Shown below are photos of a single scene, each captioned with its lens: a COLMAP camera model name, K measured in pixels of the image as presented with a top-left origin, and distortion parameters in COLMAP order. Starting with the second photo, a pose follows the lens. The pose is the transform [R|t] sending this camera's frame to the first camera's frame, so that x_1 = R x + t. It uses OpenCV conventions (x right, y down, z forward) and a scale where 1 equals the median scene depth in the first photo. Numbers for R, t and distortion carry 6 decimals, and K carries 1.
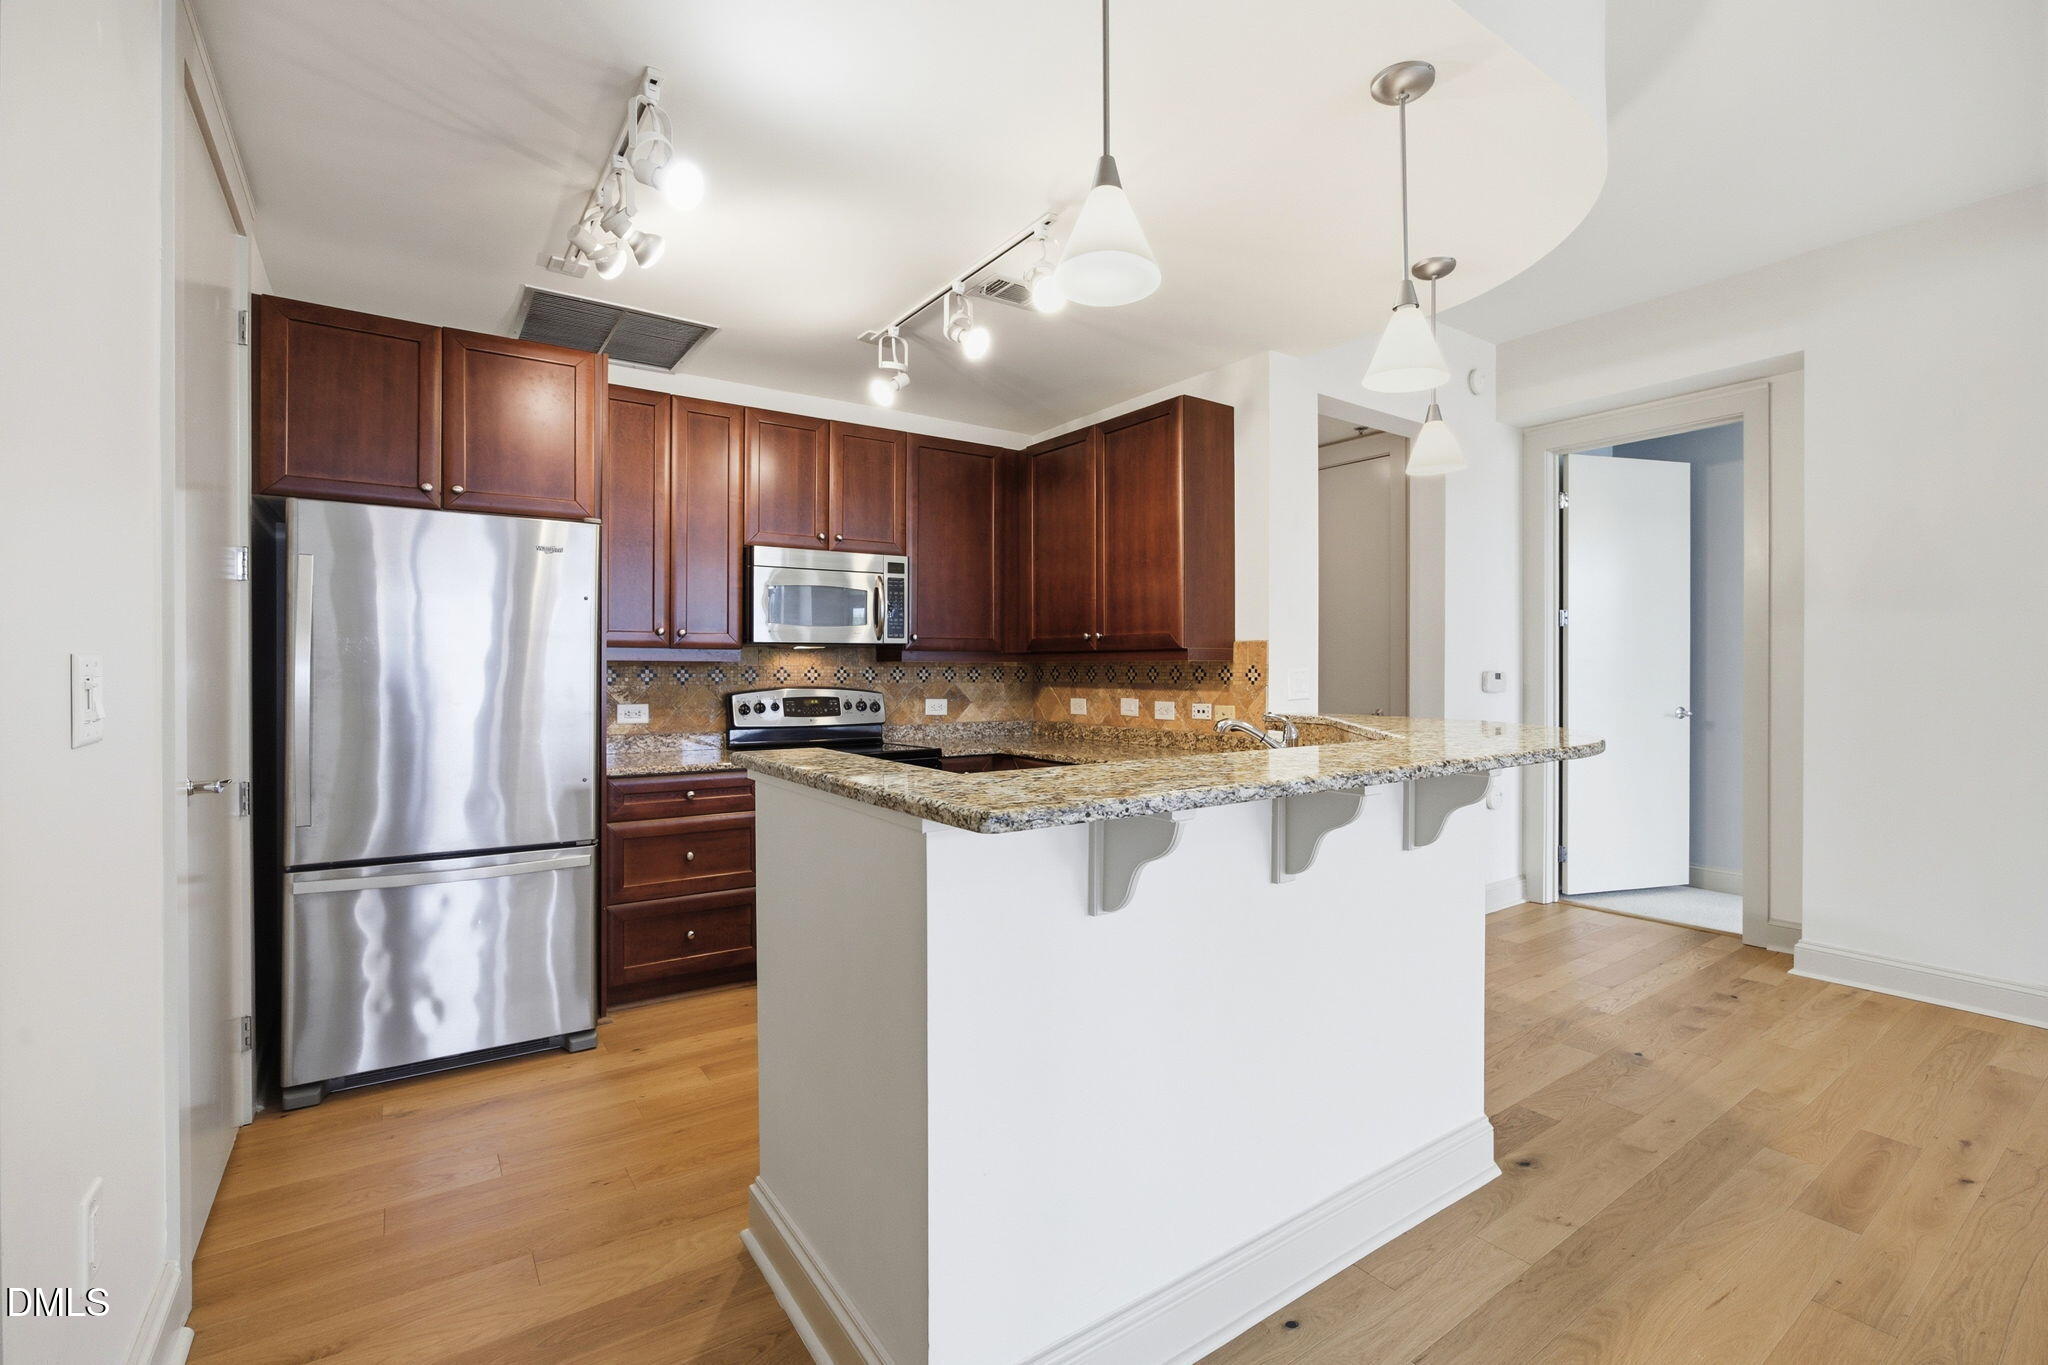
lens RADIAL K [[895.3, 0, 1015.8], [0, 895.3, 676.0], [0, 0, 1]] dist [-0.020194, 0.000513]
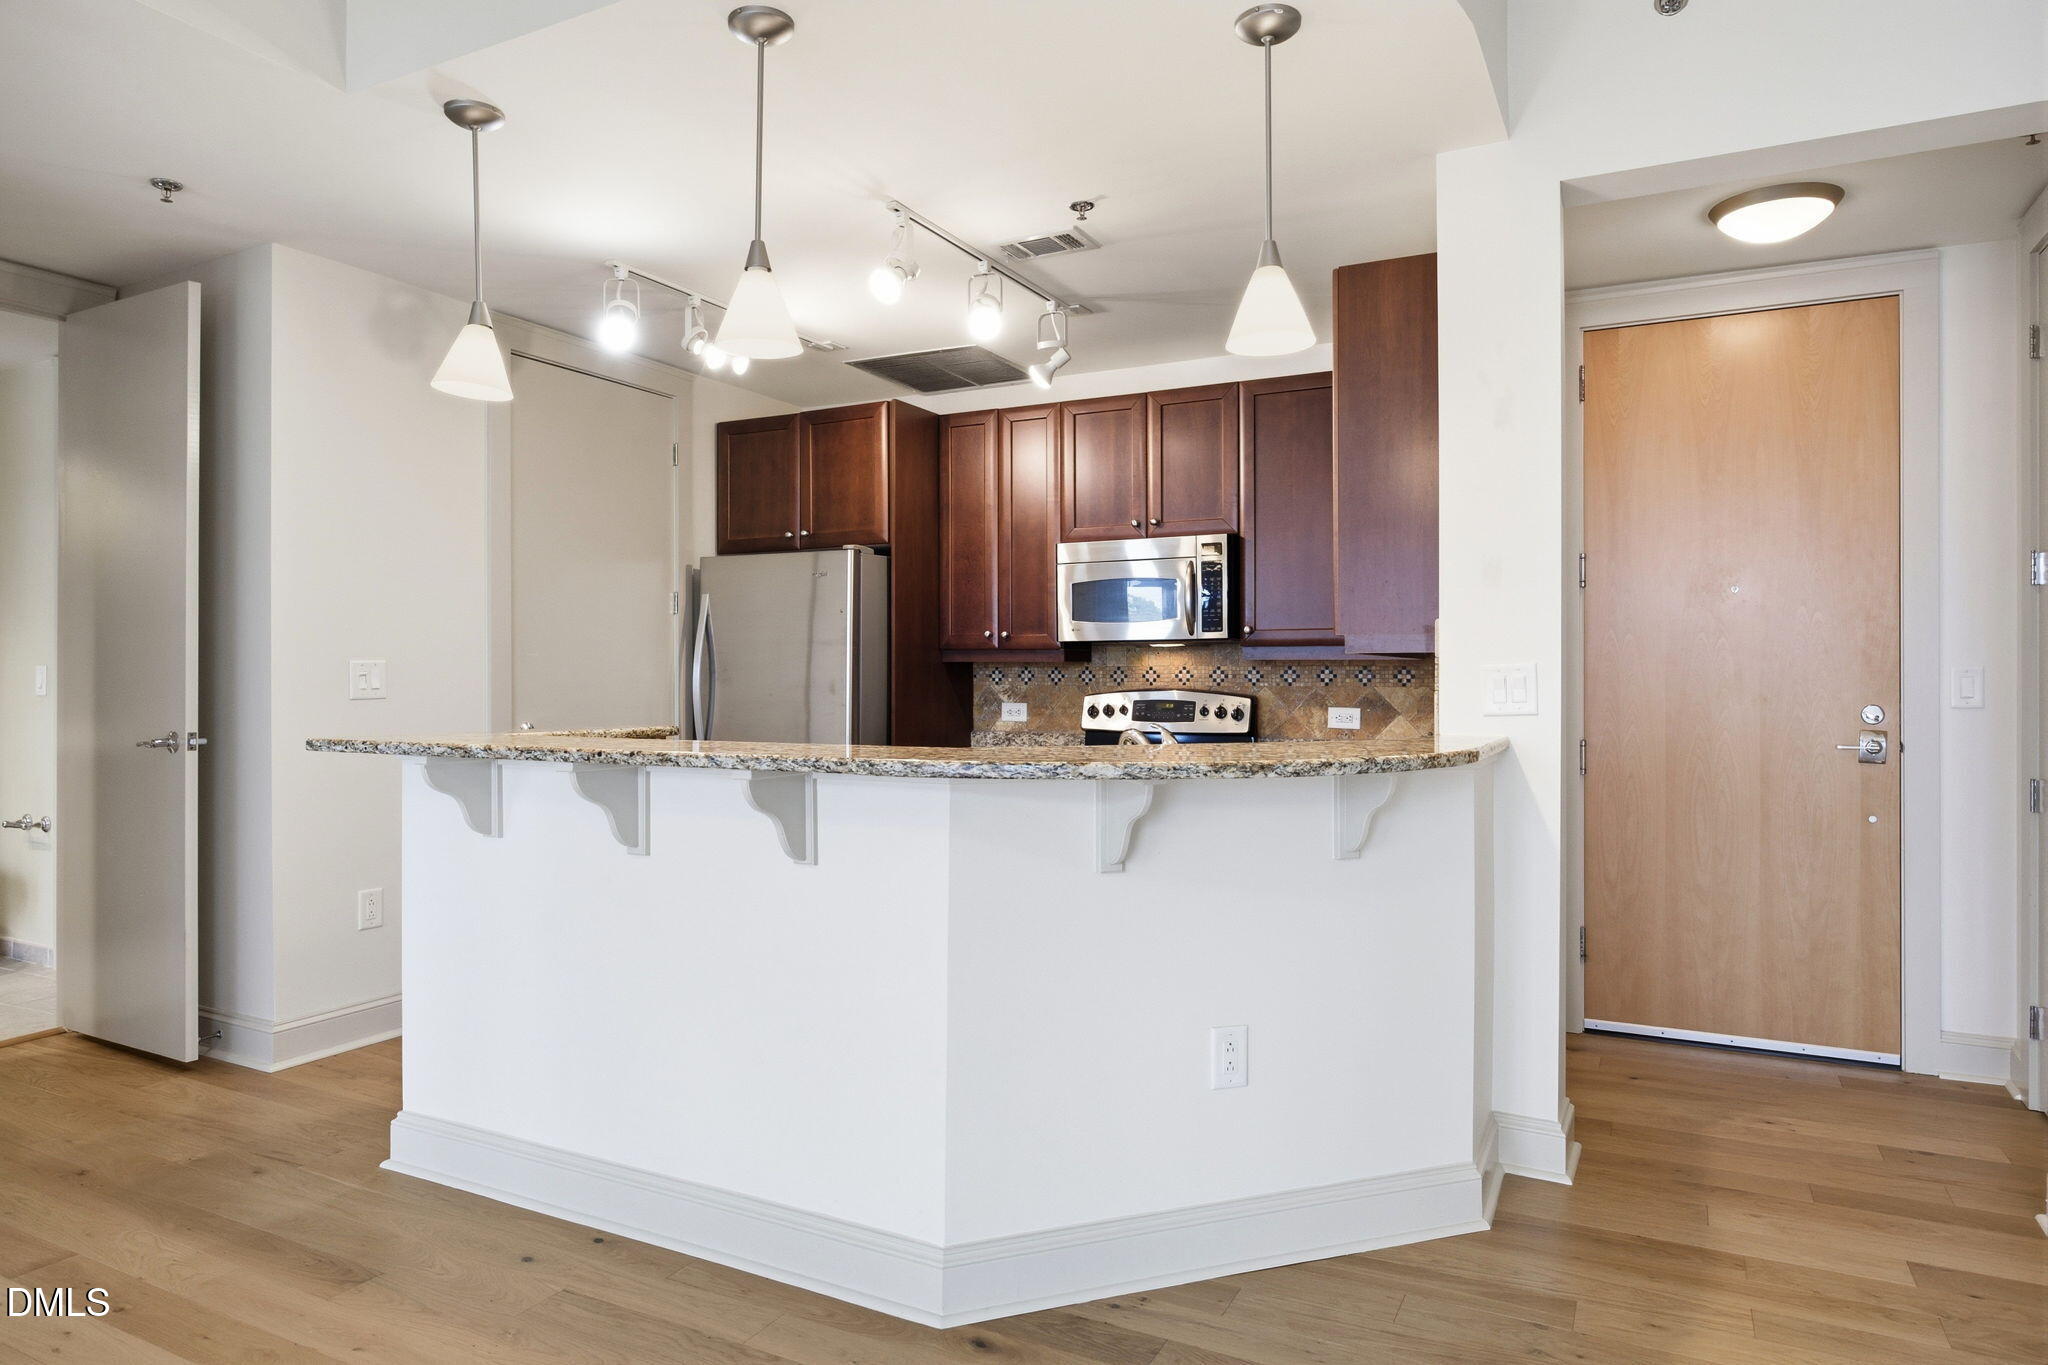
lens RADIAL K [[1215.5, 0, 1023.0], [0, 1215.5, 679.9], [0, 0, 1]] dist [-0.020367, 0.000298]
pose [[0.476708, 0.001985, -0.879060, 0.787767], [-0.006345, 0.999979, -0.001183, 0.005491], [0.879039, 0.006142, 0.476710, 0.300245]]
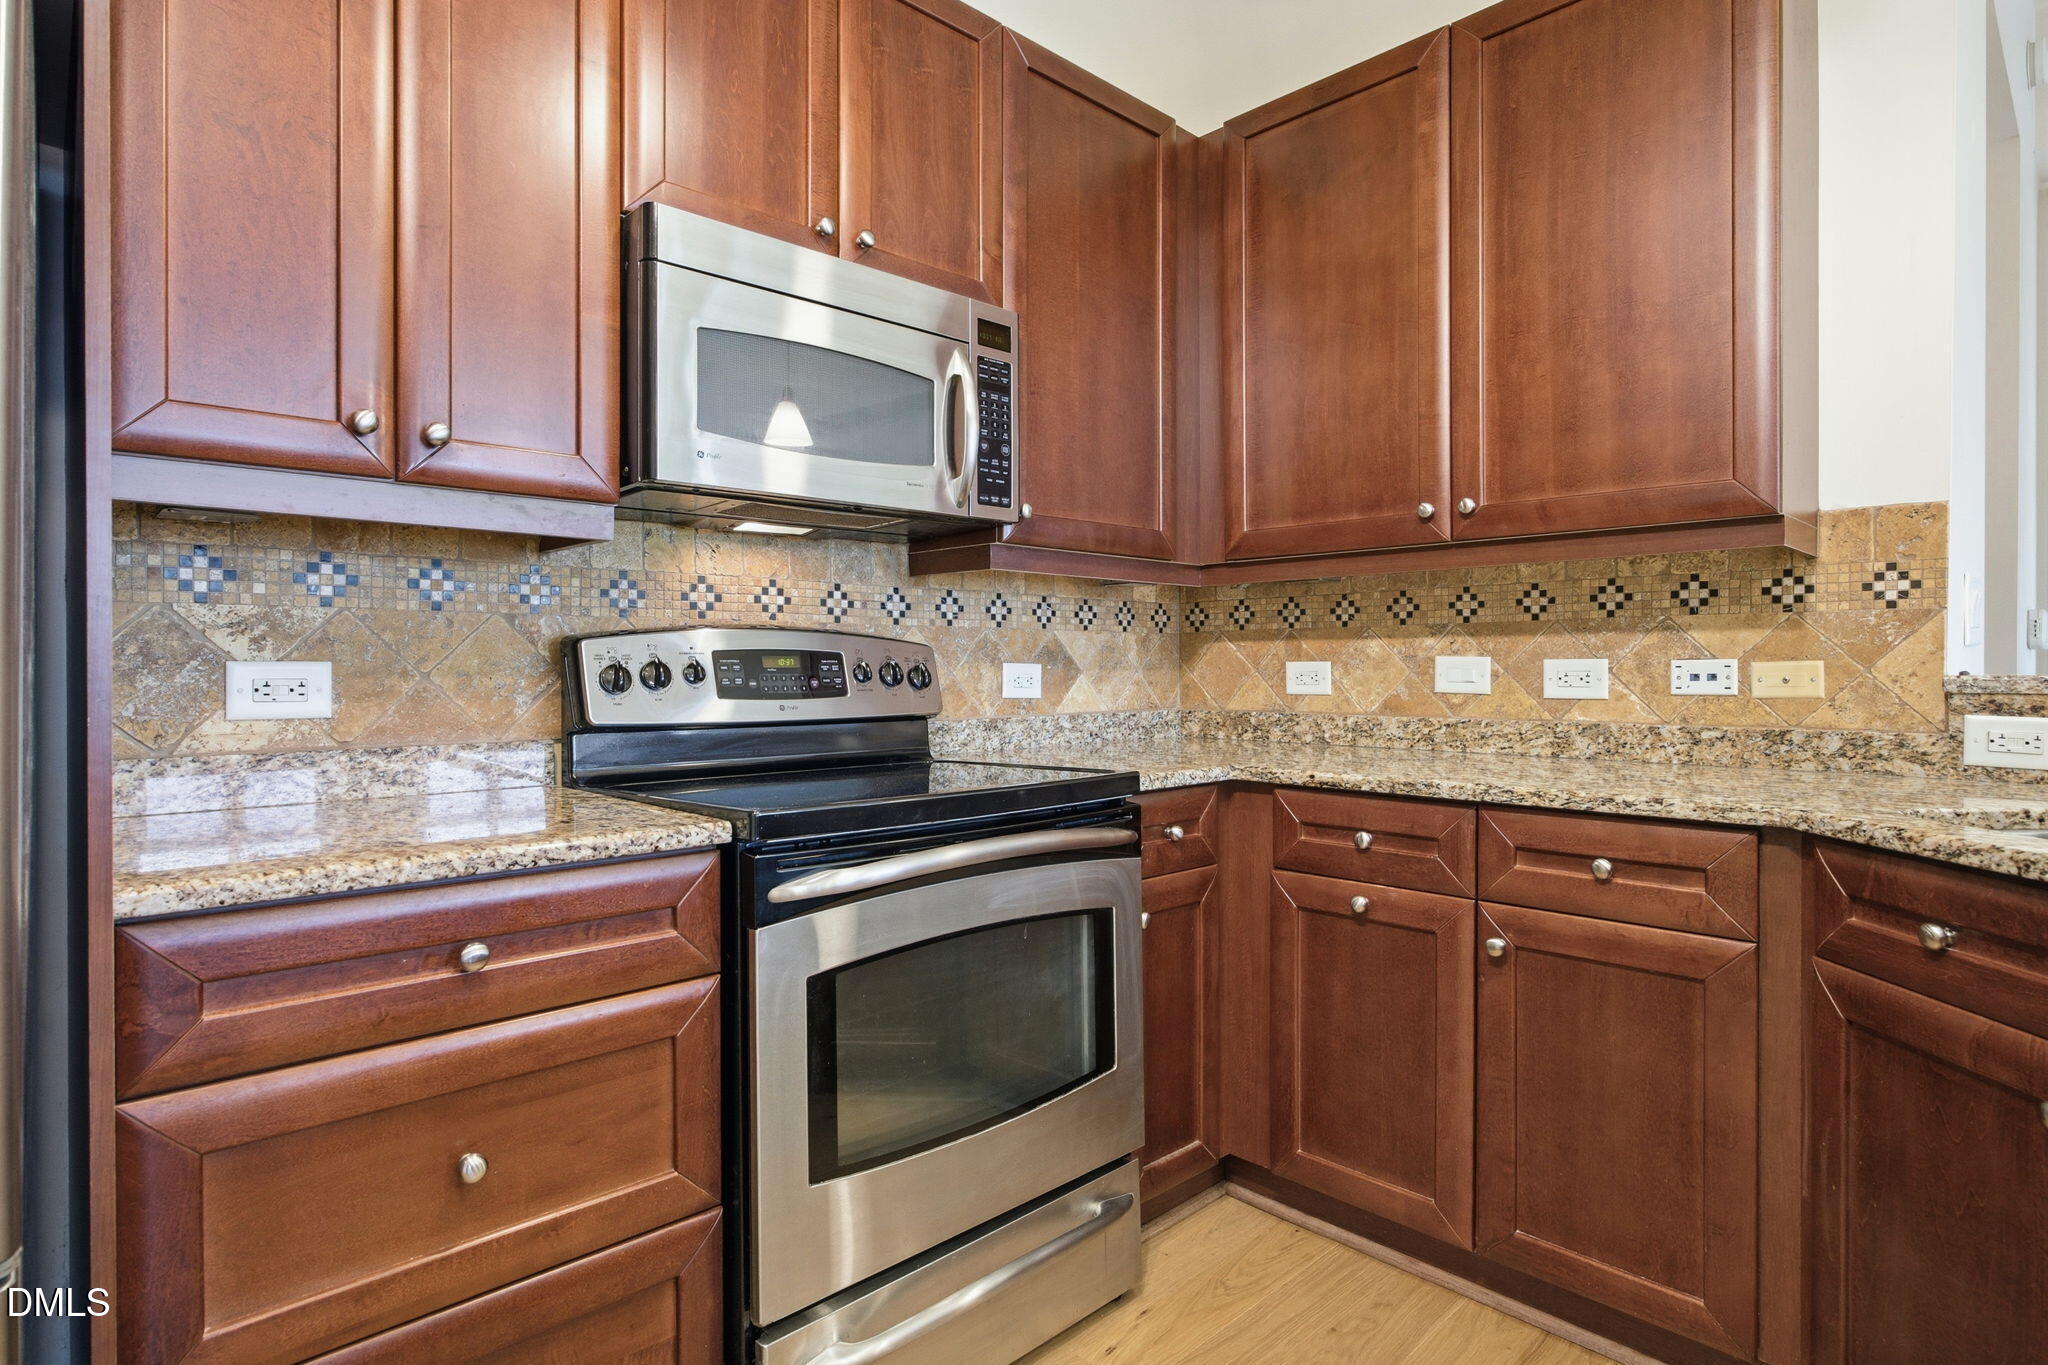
lens RADIAL K [[1053.1, 0, 1024.3], [0, 1053.1, 676.4], [0, 0, 1]] dist [-0.002953, -0.001022]
pose [[0.987400, -0.005090, 0.158164, -0.198405], [0.004629, 0.999984, 0.003287, 0.034742], [-0.158178, -0.002513, 0.987407, 0.521910]]
